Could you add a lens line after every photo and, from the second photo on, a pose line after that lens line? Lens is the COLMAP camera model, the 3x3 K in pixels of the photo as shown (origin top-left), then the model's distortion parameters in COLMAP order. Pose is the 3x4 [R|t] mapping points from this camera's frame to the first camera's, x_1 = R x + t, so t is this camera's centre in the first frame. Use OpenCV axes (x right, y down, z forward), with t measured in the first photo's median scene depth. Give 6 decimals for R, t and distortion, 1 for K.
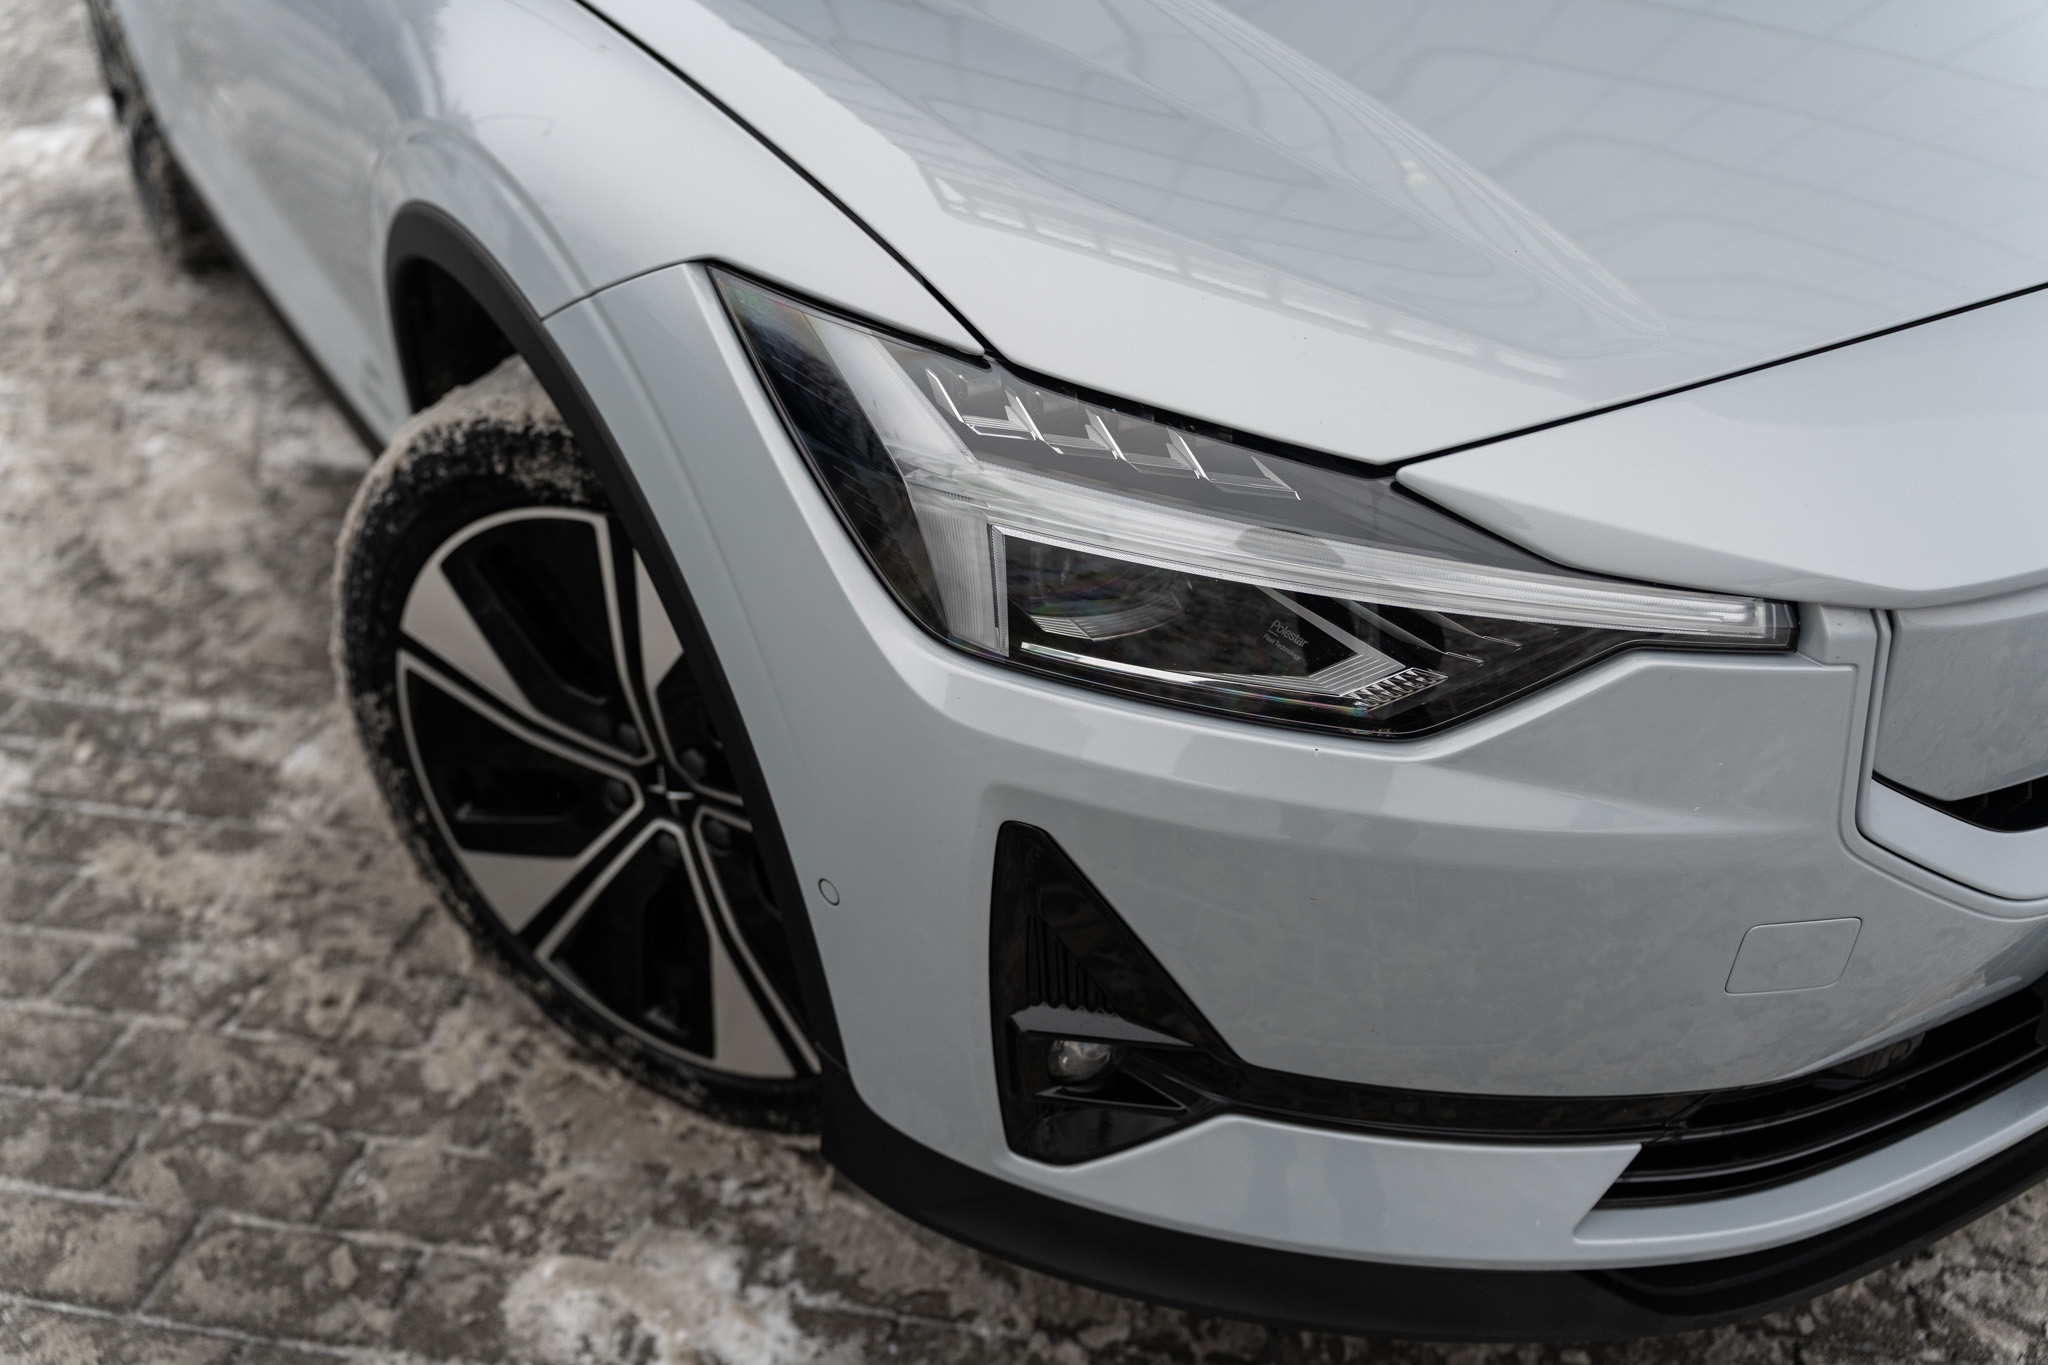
lens RADIAL K [[1639.2, 0, 1023.9], [0, 1639.2, 665.4], [0, 0, 1]] dist [-0.007003, 0.016347]
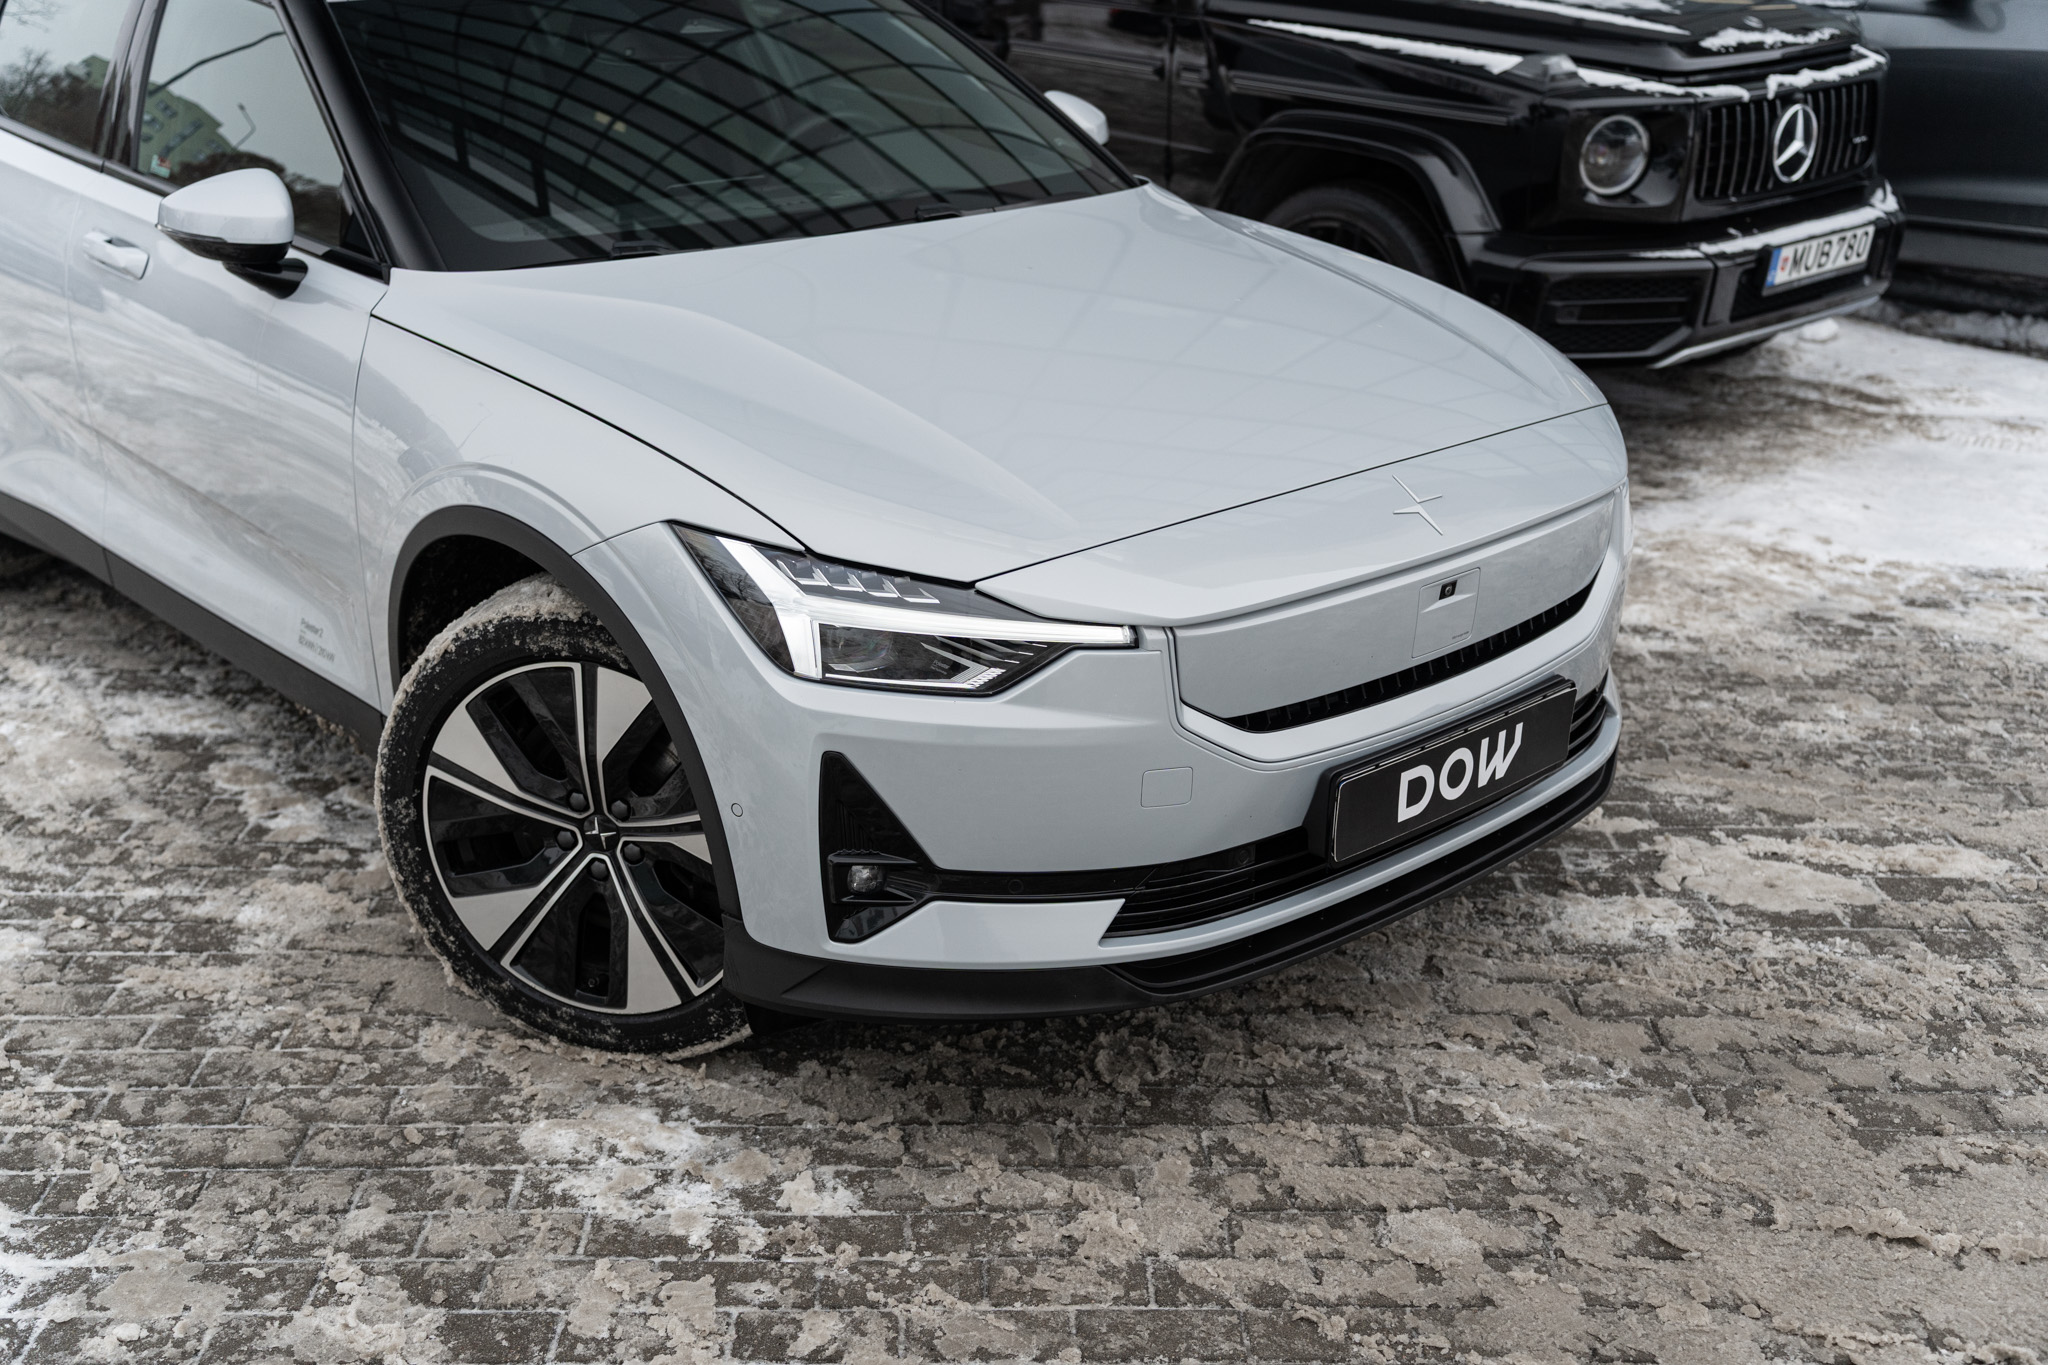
lens RADIAL K [[2118.1, 0, 1016.6], [0, 2118.1, 668.6], [0, 0, 1]] dist [-0.003857, 0.000000]
pose [[0.982851, -0.056070, 0.175670, -0.162351], [0.089414, 0.978075, -0.188079, 0.349708], [-0.161273, 0.200561, 0.966316, -1.192528]]
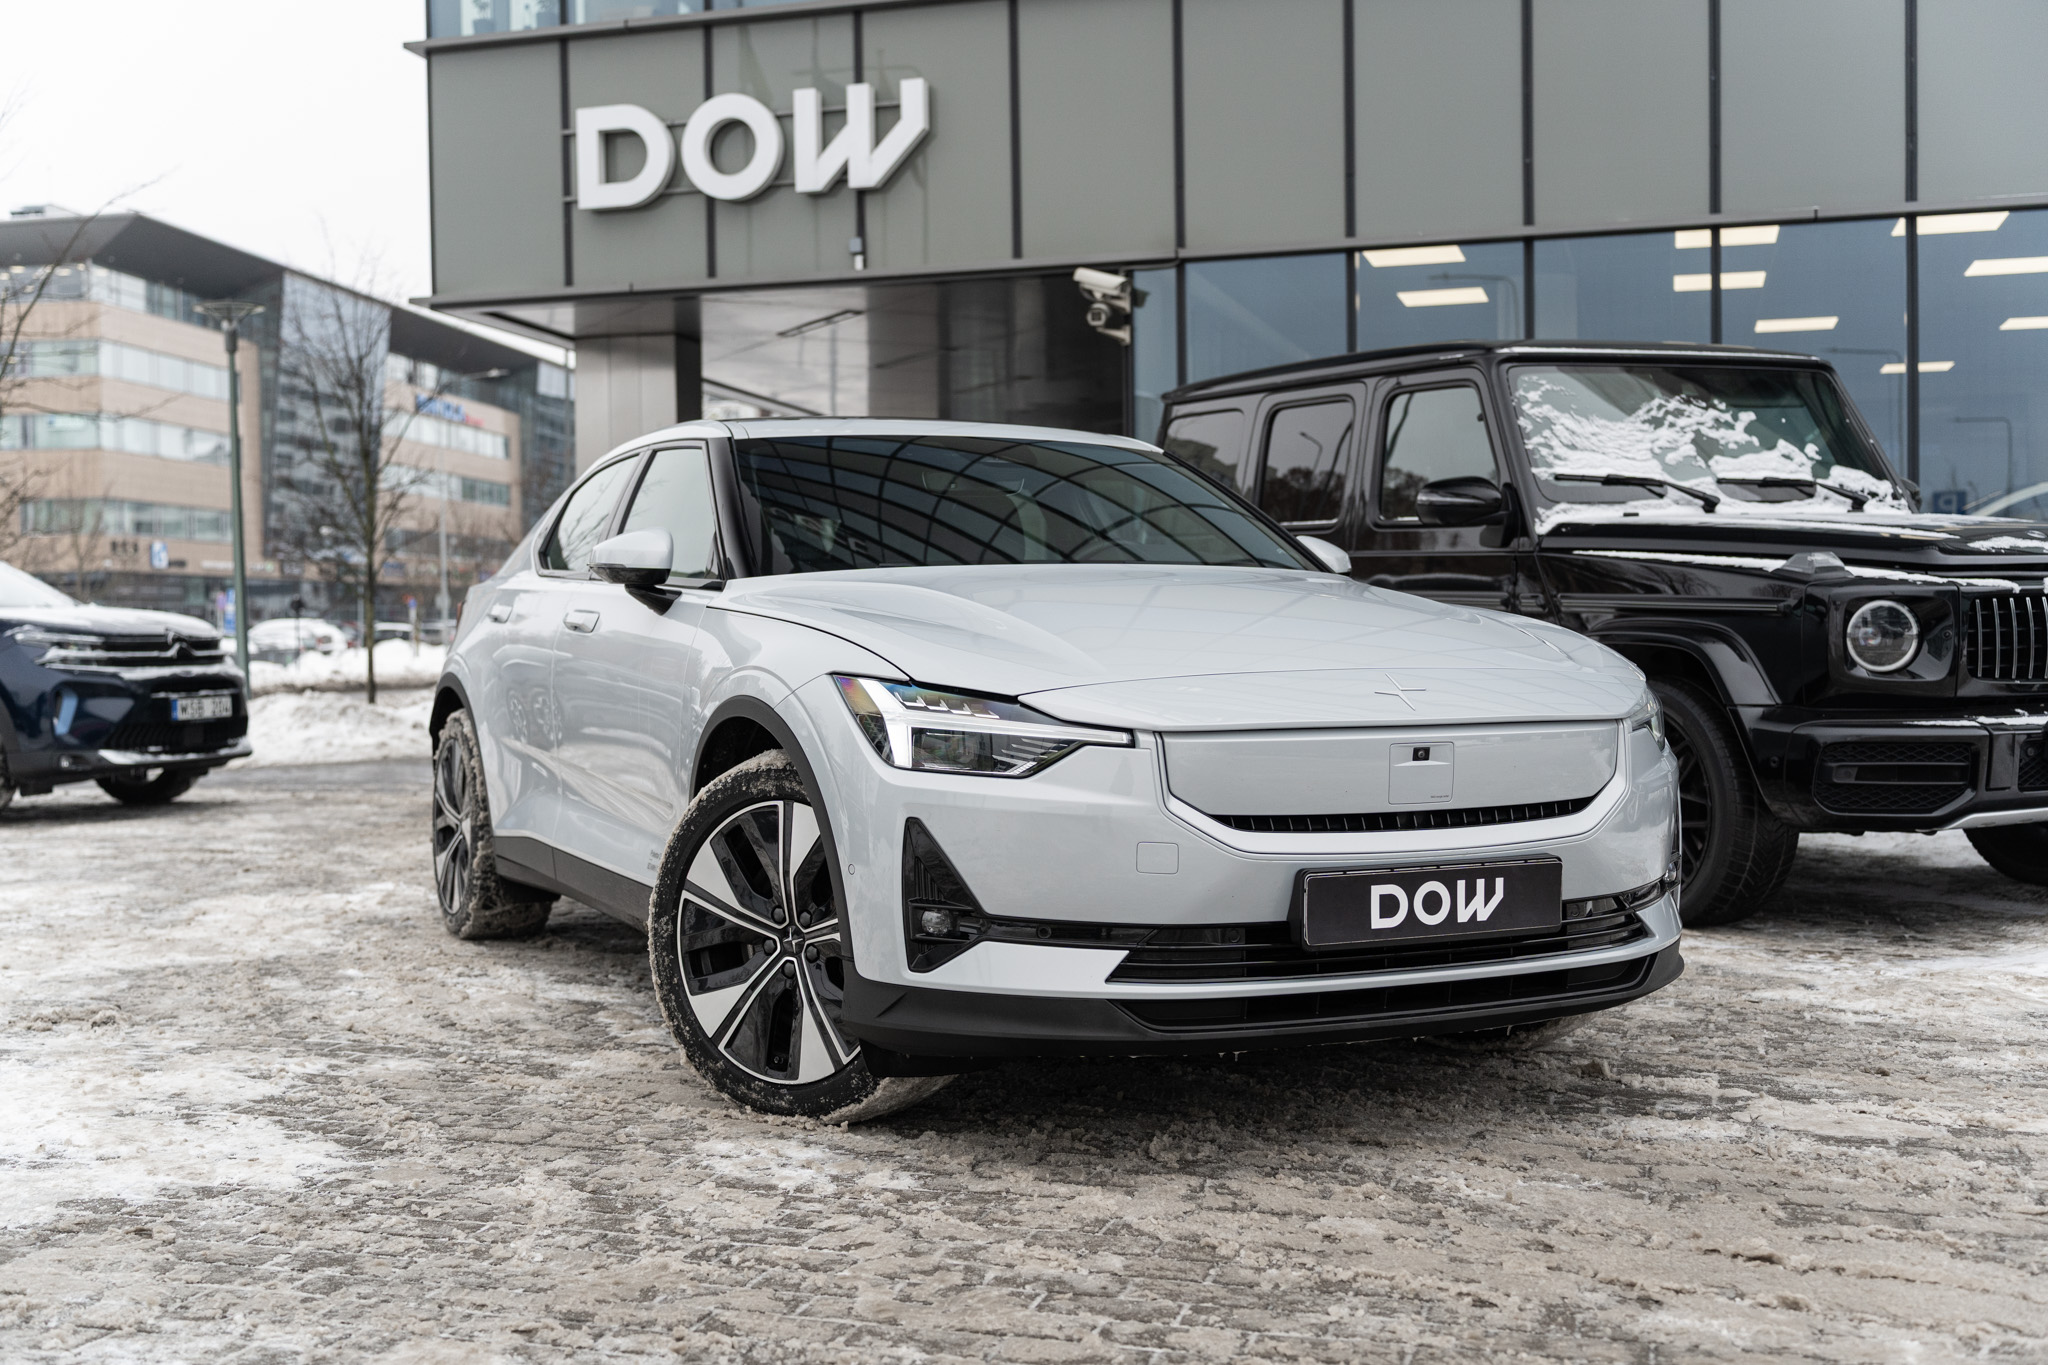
lens RADIAL K [[2118.1, 0, 1018.7], [0, 2118.1, 691.3], [0, 0, 1]] dist [-0.003857, 0.000000]
pose [[0.994154, 0.000731, -0.107971, 0.400245], [-0.055443, 0.861537, -0.504659, 1.204535], [0.092652, 0.507694, 0.856541, -1.615417]]
